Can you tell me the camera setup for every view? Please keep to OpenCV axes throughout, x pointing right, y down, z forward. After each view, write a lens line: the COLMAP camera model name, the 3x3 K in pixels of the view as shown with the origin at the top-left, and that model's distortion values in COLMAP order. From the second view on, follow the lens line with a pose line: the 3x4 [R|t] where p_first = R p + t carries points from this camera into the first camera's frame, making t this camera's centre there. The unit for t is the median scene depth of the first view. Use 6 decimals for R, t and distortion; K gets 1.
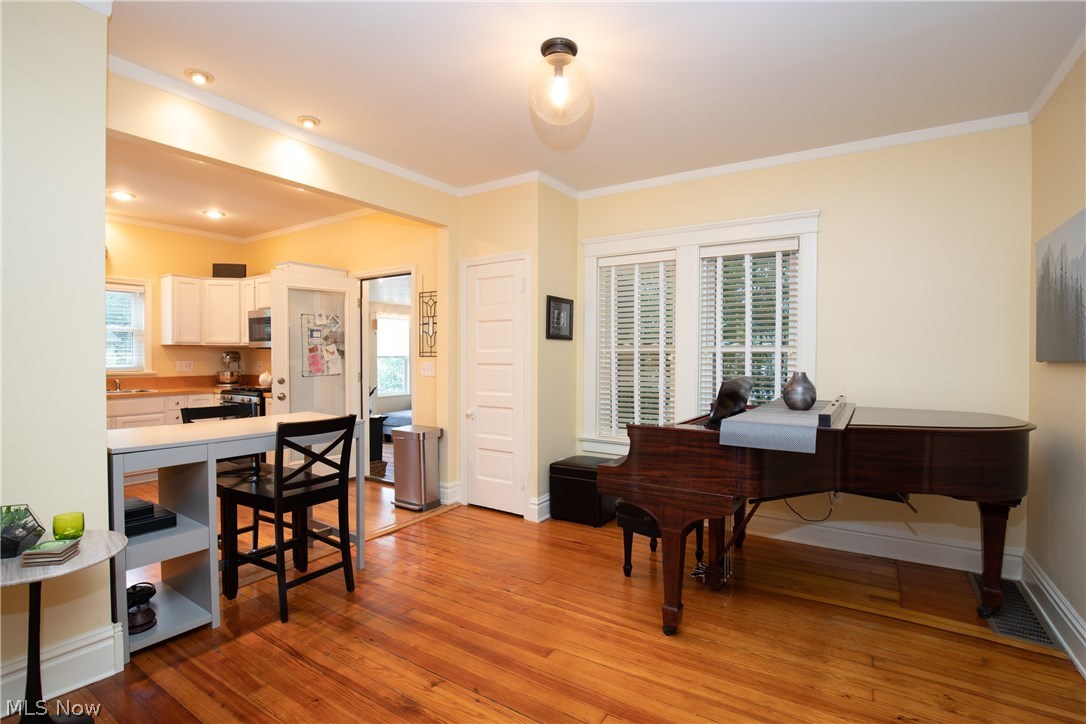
lens RADIAL K [[499.6, 0, 547.6], [0, 499.6, 362.0], [0, 0, 1]] dist [-0.024438, 0.003092]
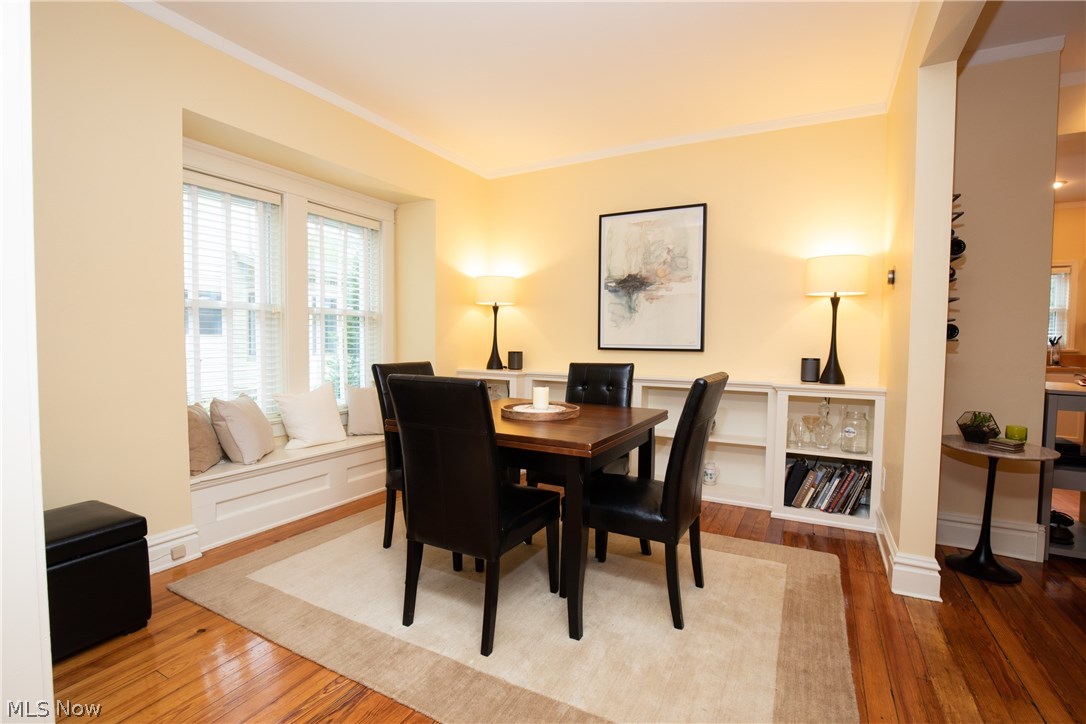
lens RADIAL K [[499.6, 0, 548.8], [0, 499.6, 364.3], [0, 0, 1]] dist [-0.024438, 0.003092]
pose [[0.052954, 0.044197, -0.997618, 0.176400], [-0.017864, 0.998902, 0.043305, 0.031560], [0.998437, 0.015528, 0.053686, -0.208381]]
